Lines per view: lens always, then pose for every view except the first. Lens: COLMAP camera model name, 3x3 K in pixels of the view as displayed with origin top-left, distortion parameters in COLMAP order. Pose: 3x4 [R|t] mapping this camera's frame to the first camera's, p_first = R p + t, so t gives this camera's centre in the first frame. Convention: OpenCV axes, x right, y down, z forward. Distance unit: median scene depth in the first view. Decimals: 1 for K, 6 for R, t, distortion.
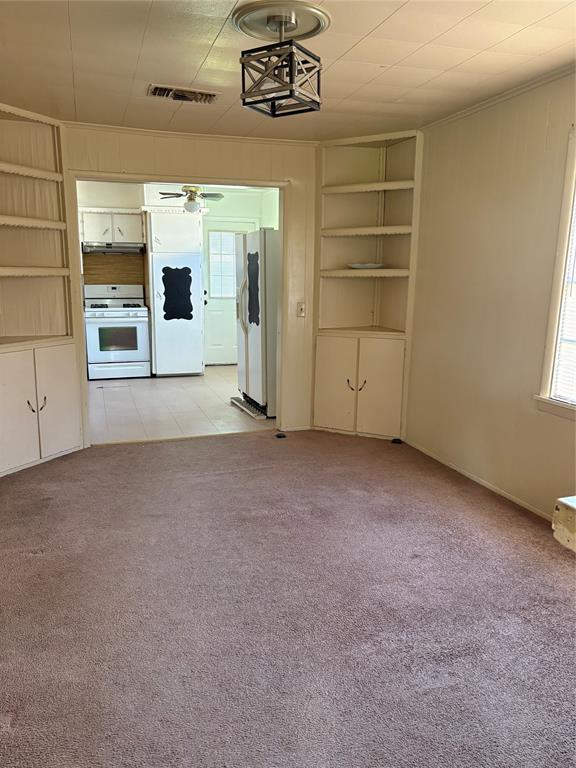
lens RADIAL K [[577.2, 0, 288.0], [0, 577.2, 384.0], [0, 0, 1]] dist [-0.001017, 0.000809]
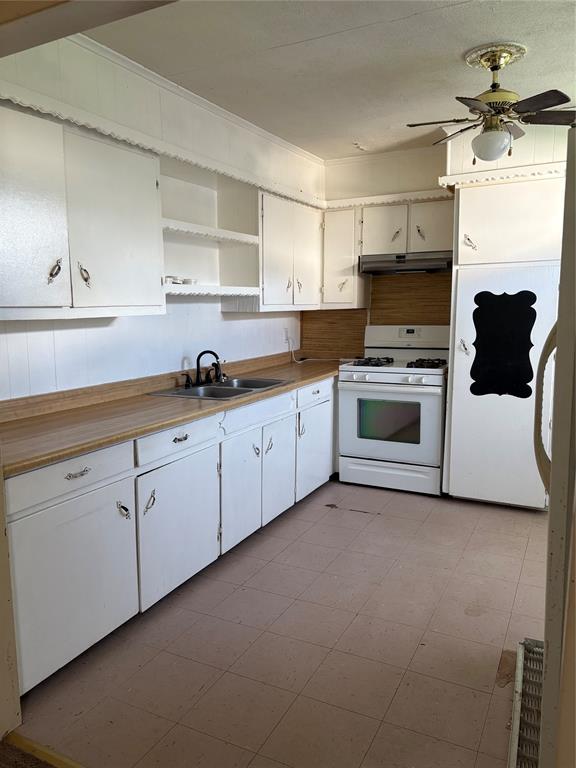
lens RADIAL K [[577.2, 0, 288.0], [0, 577.2, 384.0], [0, 0, 1]] dist [-0.001017, 0.000809]
pose [[0.696962, 0.081760, -0.712432, 0.036434], [-0.123657, 0.992300, -0.007093, -0.097149], [0.706366, 0.093041, 0.701705, 0.527559]]
